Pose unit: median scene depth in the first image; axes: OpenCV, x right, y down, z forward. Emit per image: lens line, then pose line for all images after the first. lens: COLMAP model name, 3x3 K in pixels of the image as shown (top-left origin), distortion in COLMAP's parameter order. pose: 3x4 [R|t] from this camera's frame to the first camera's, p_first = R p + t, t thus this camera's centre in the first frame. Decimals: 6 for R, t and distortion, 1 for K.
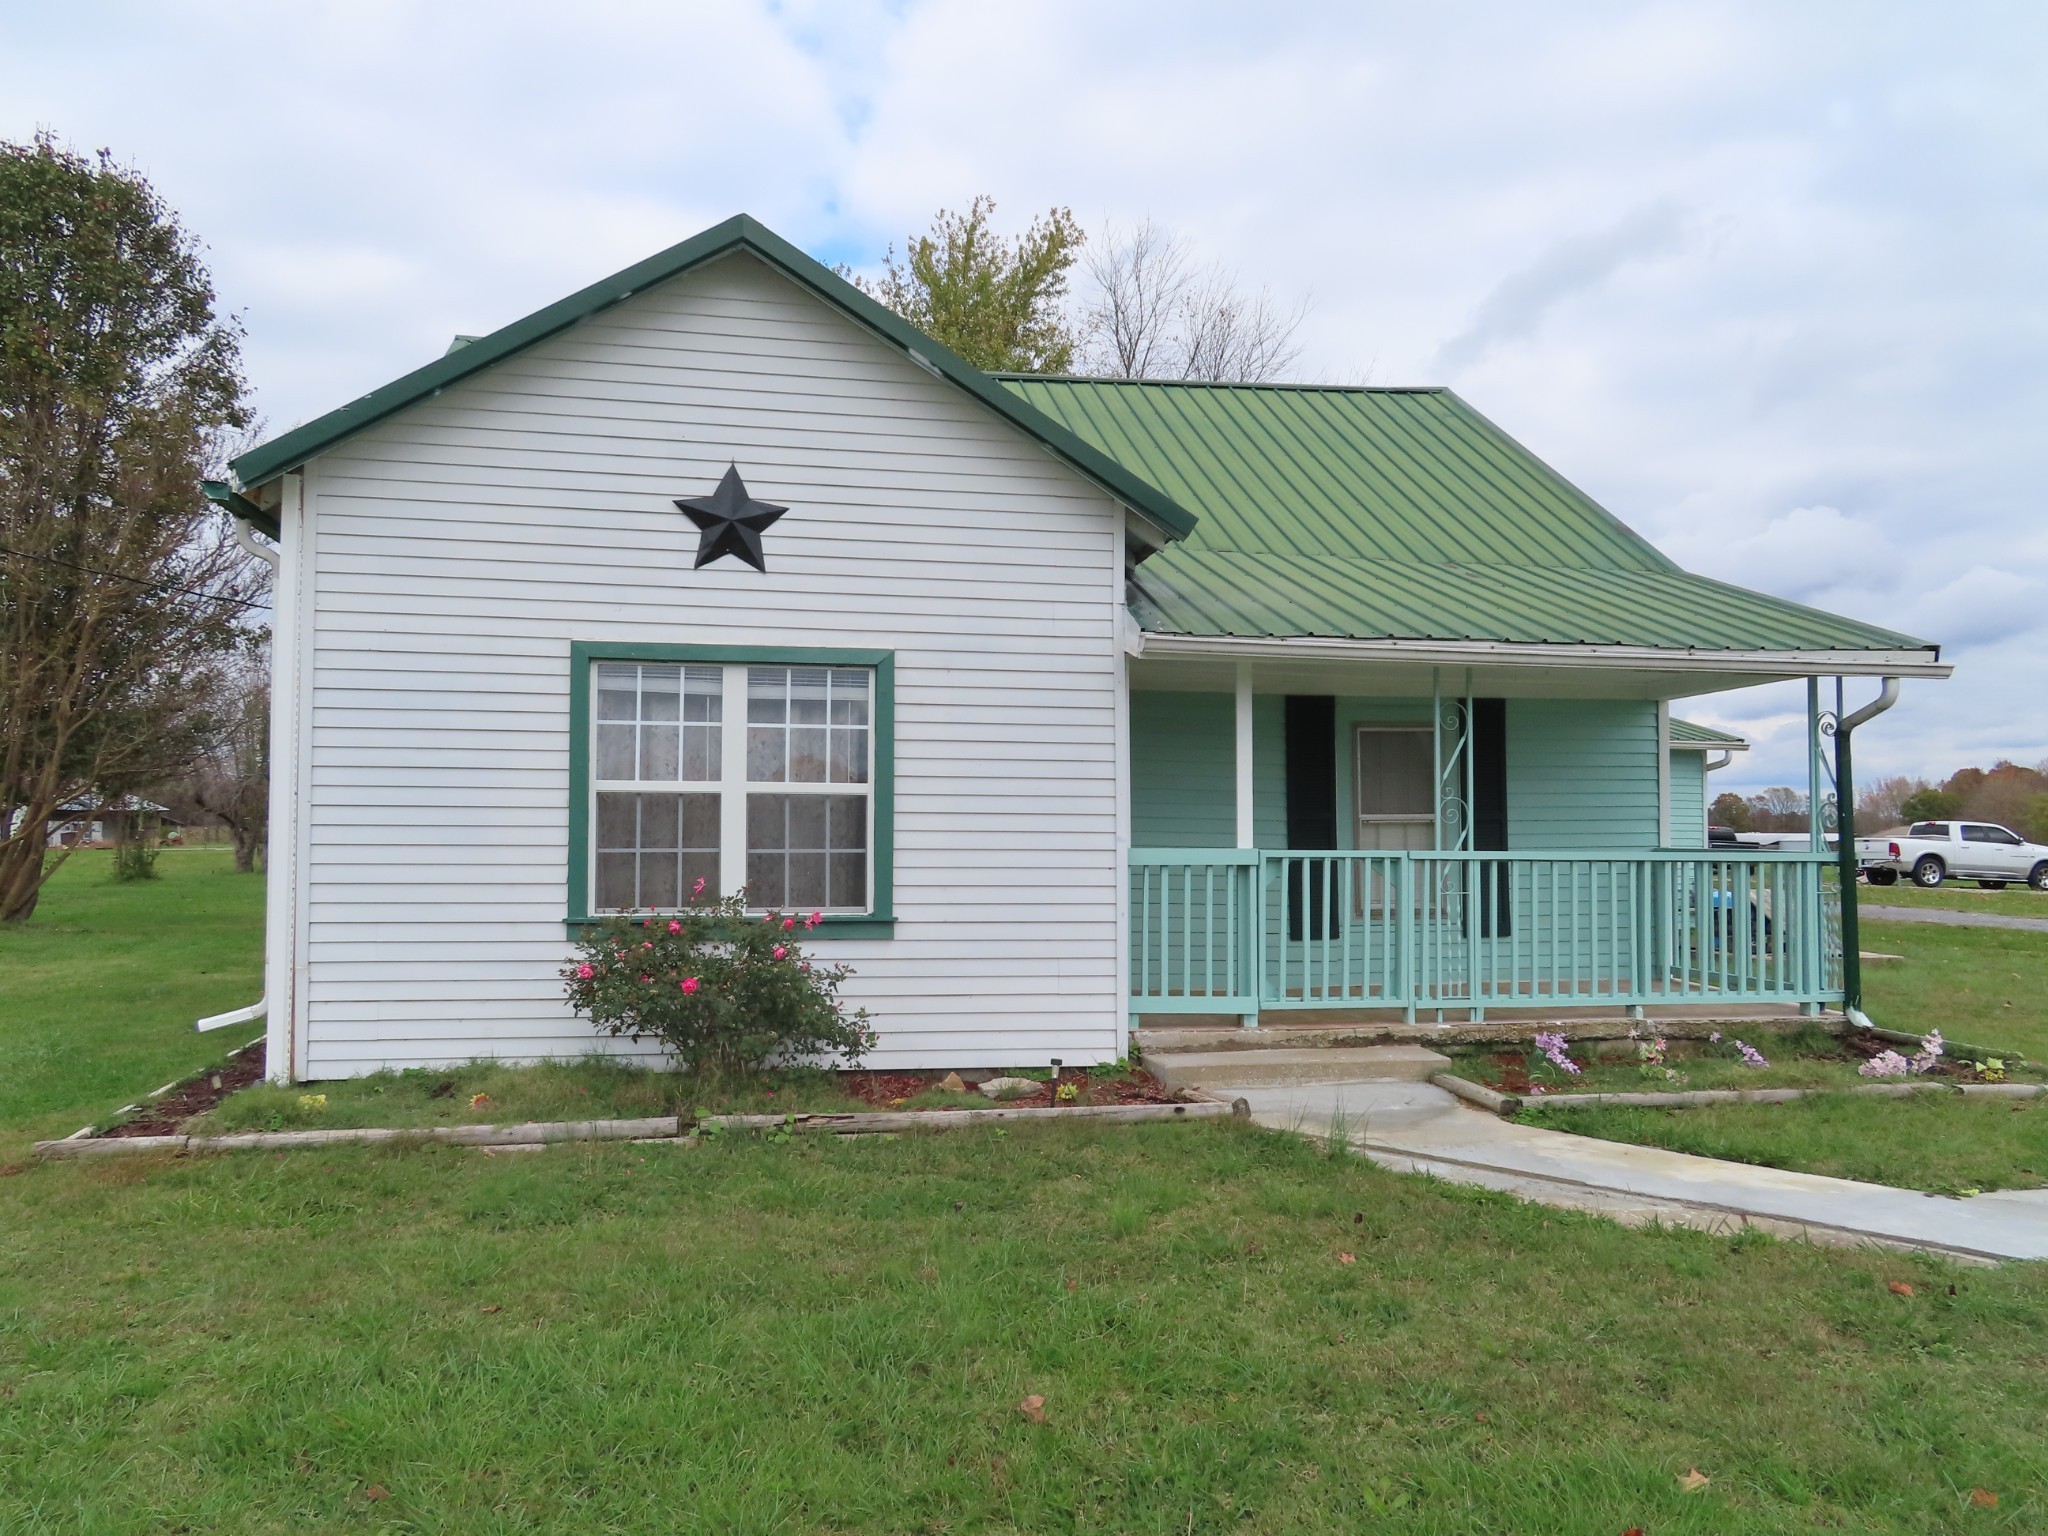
lens RADIAL K [[1468.5, 0, 1031.5], [0, 1468.5, 768.1], [0, 0, 1]] dist [-0.006065, 0.010970]
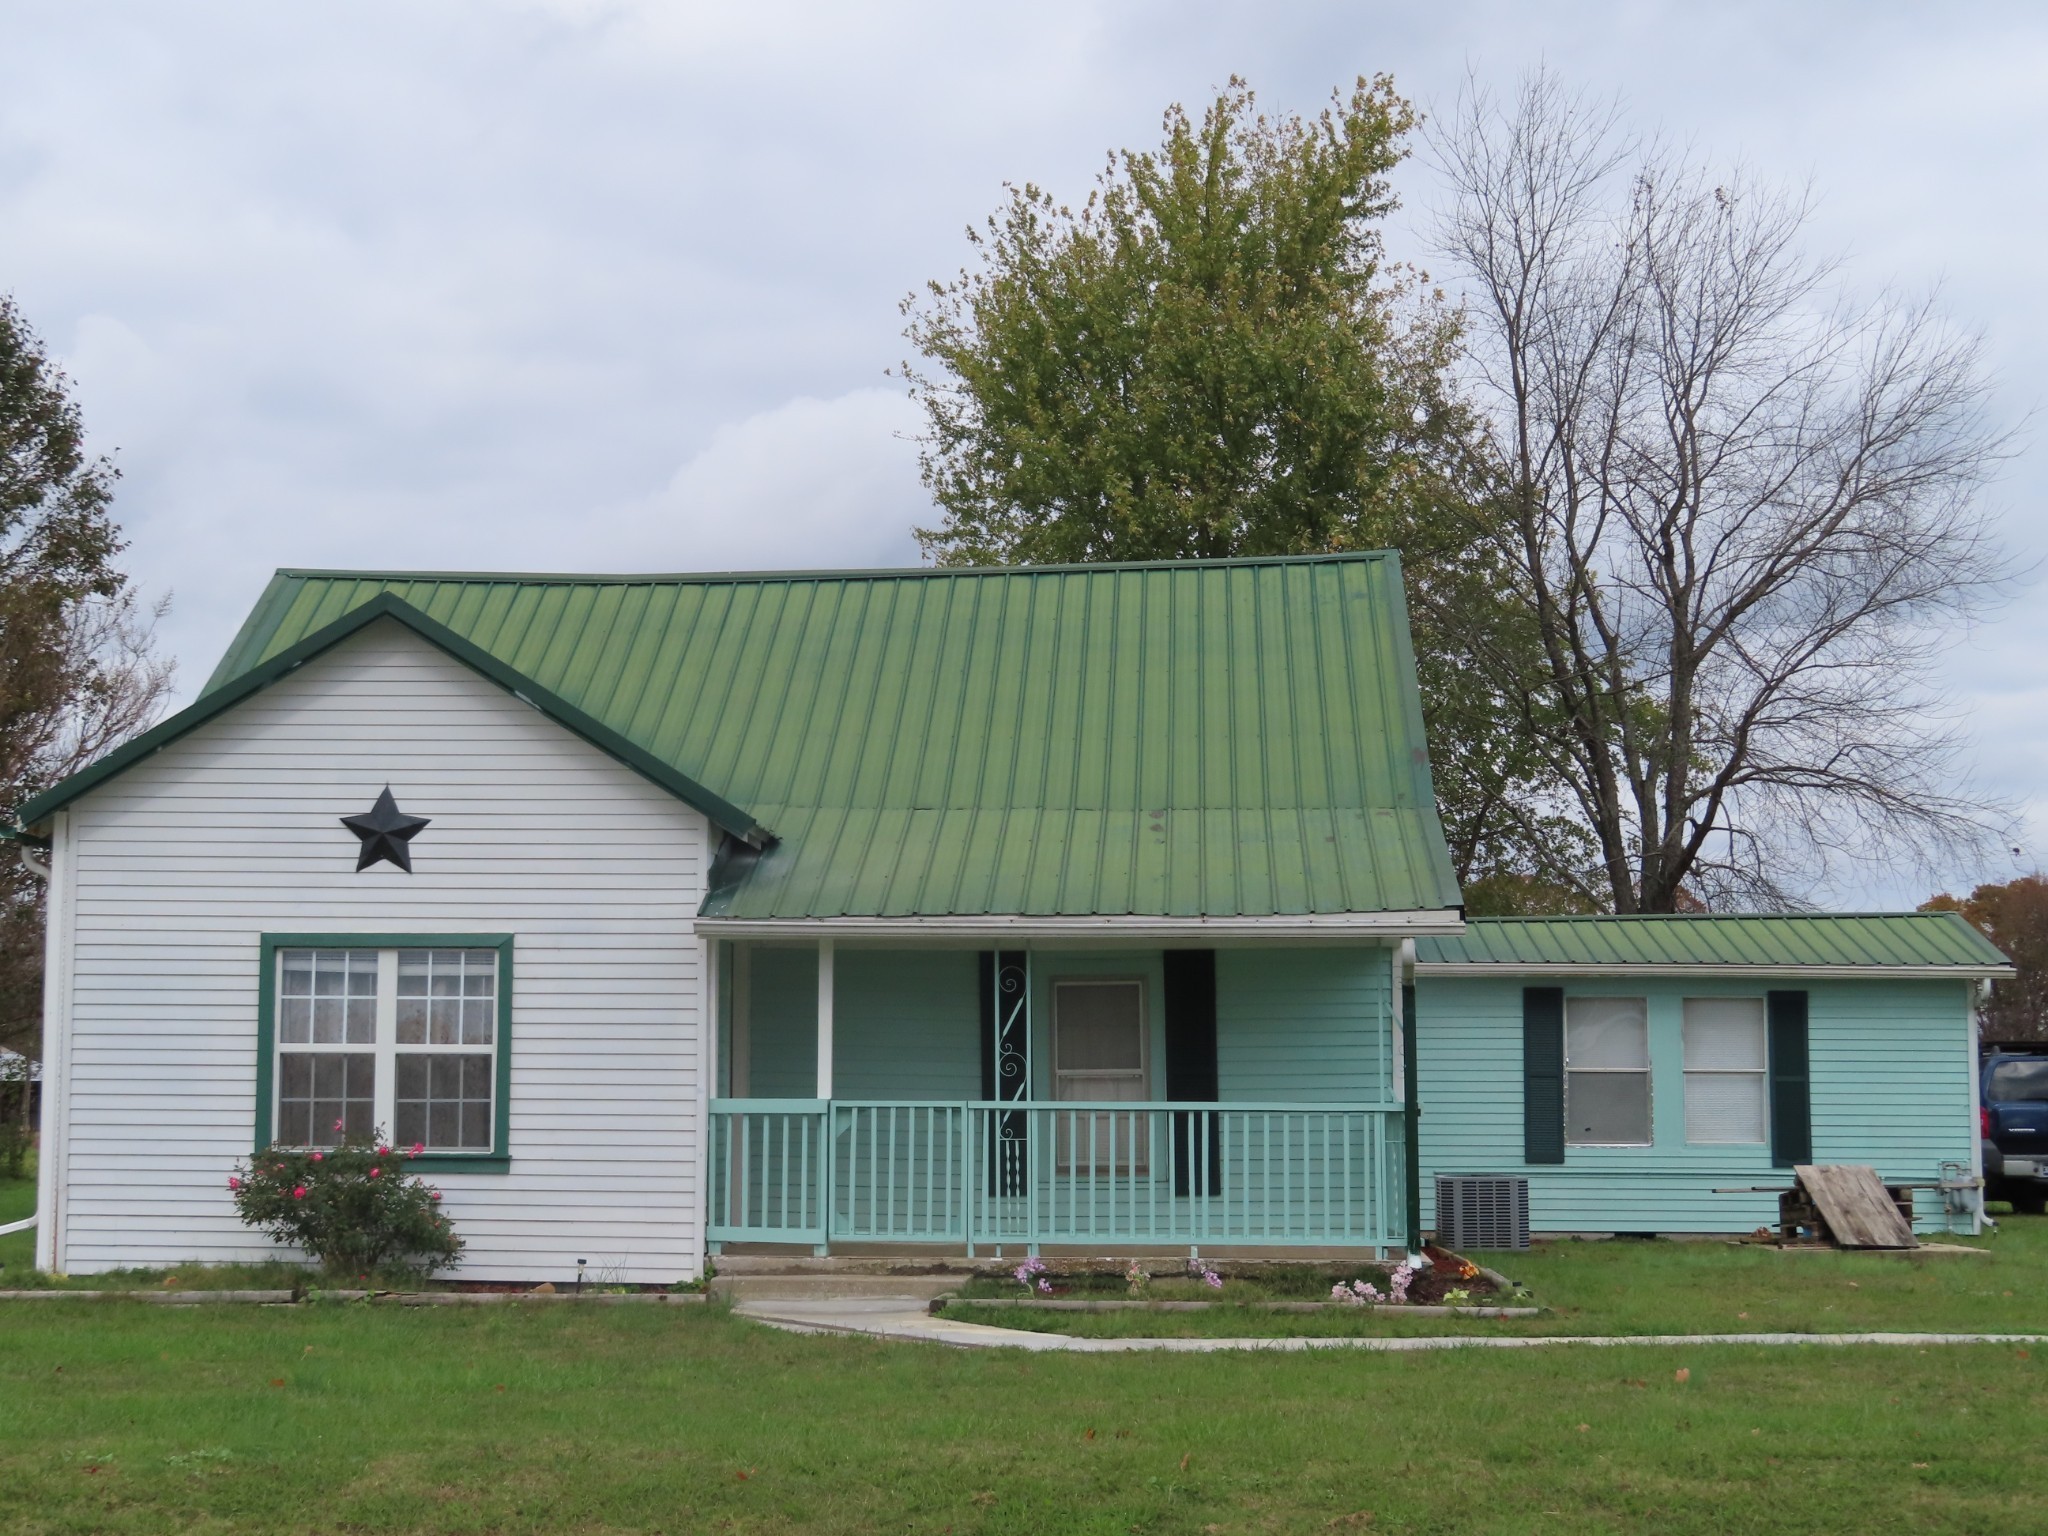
lens RADIAL K [[3136.4, 0, 1029.2], [0, 3136.4, 769.8], [0, 0, 1]] dist [-0.000359, 0.000000]
pose [[0.970395, -0.026558, -0.240060, 0.925282], [0.010490, 0.997633, -0.067963, -0.034329], [0.241297, 0.063433, 0.968376, -1.382404]]
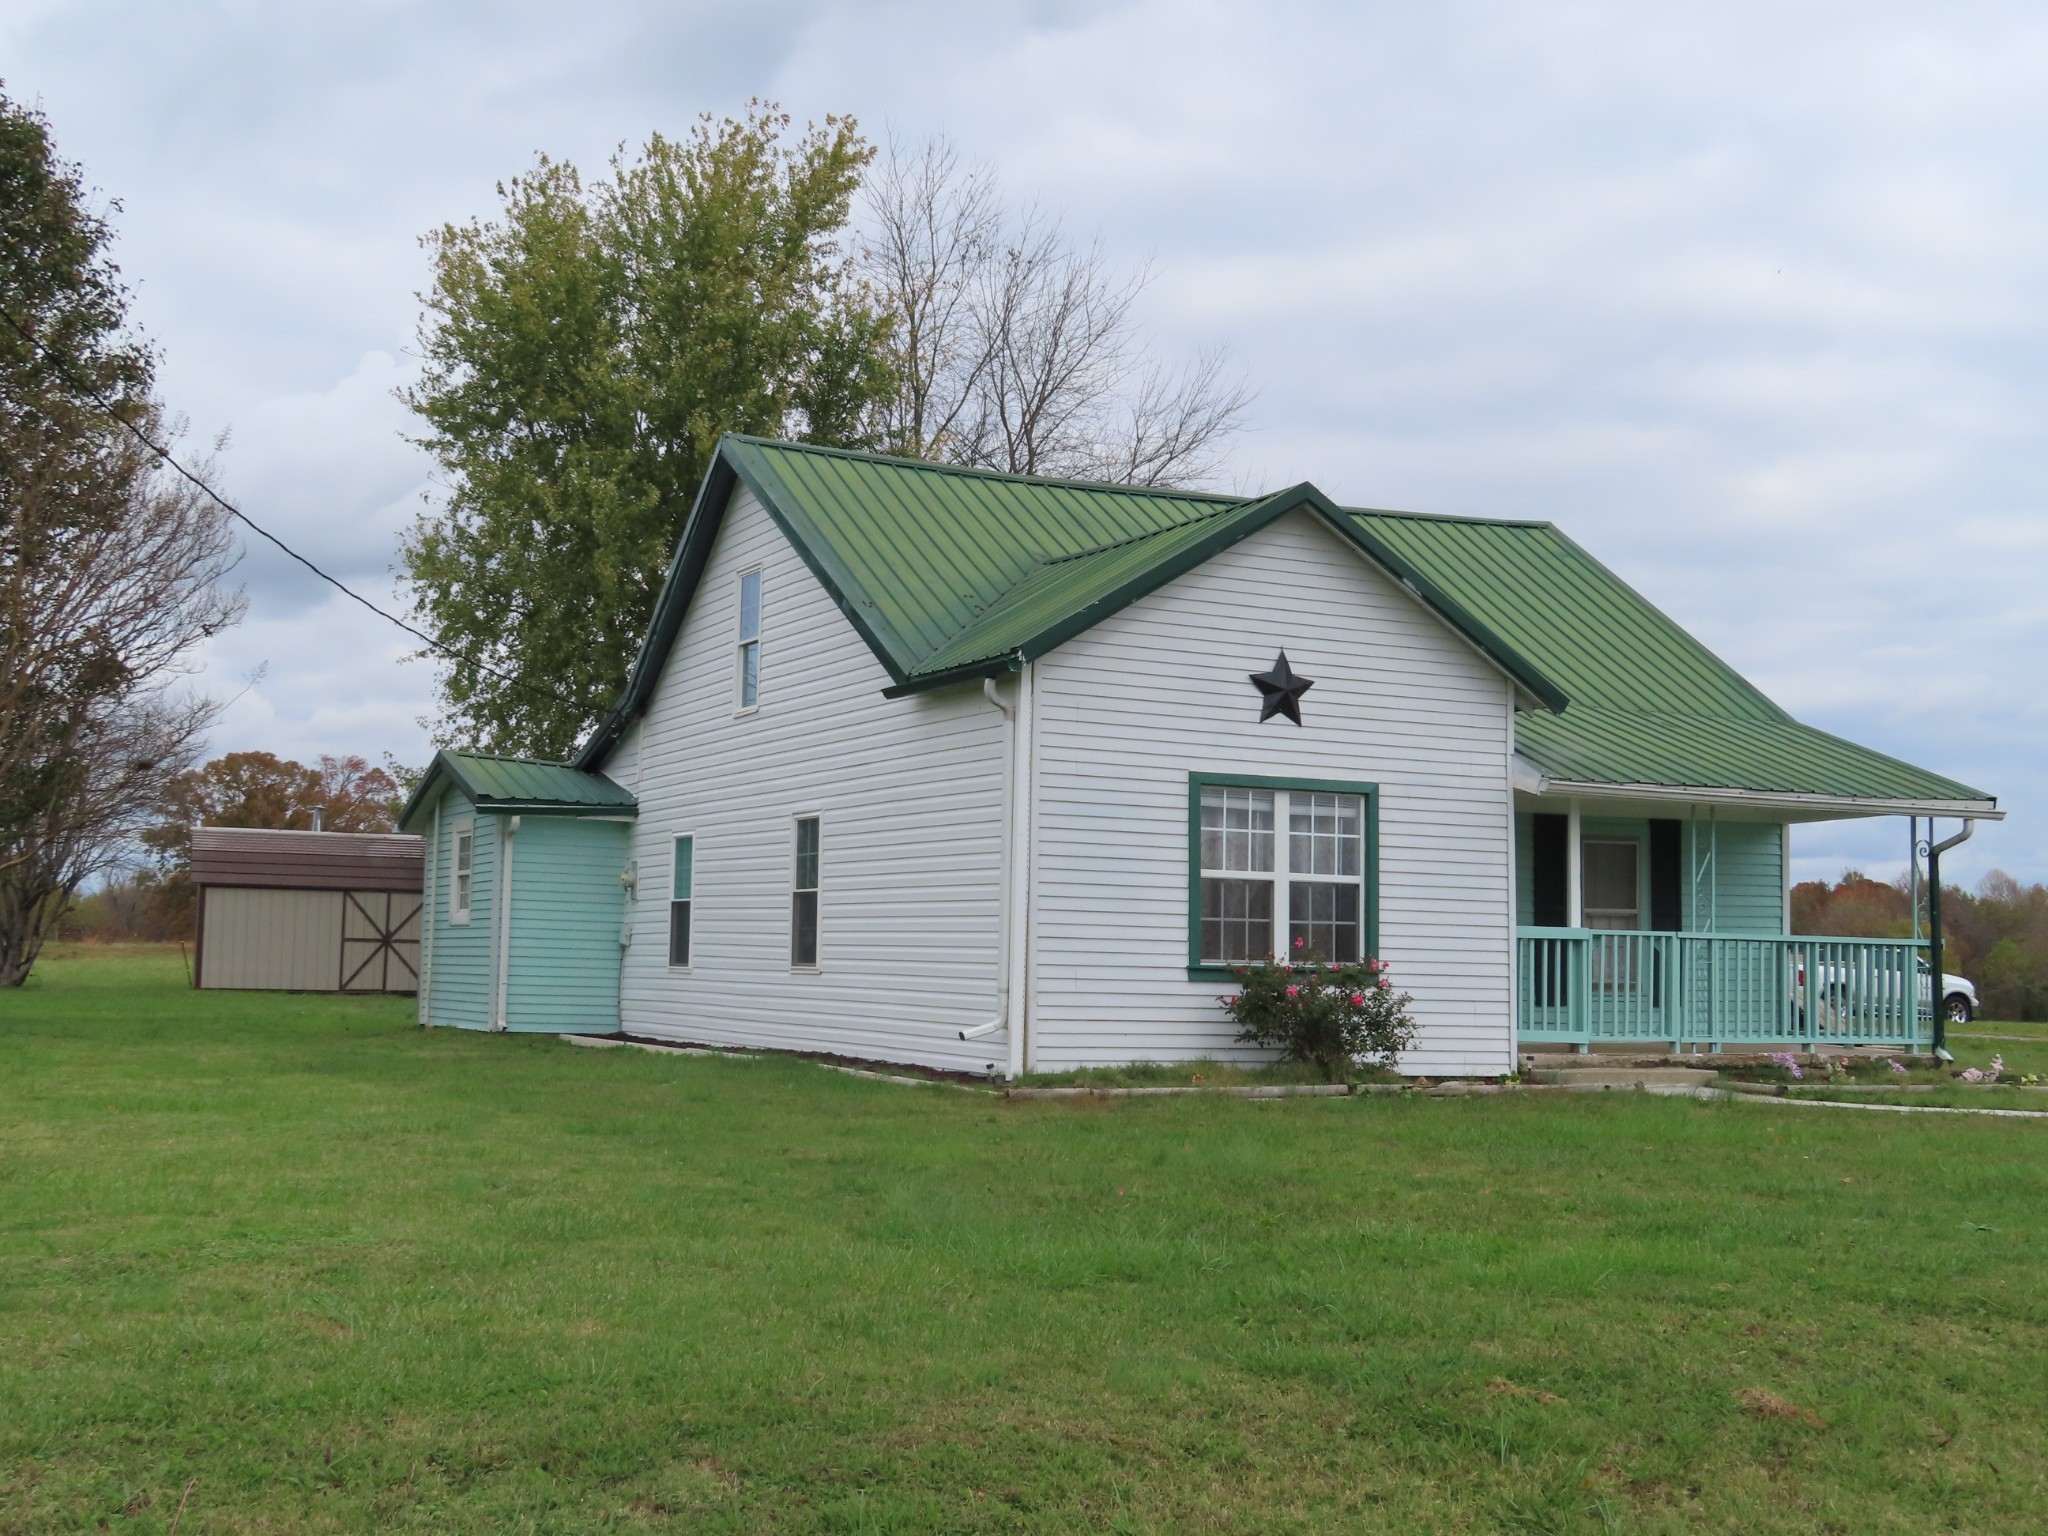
lens RADIAL K [[2444.5, 0, 1024.3], [0, 2444.5, 771.8], [0, 0, 1]] dist [-0.000280, 0.000000]
pose [[0.964828, 0.034700, 0.260580, -1.026510], [-0.026450, 0.999034, -0.035099, 0.001312], [-0.261546, 0.026972, 0.964814, -1.183064]]
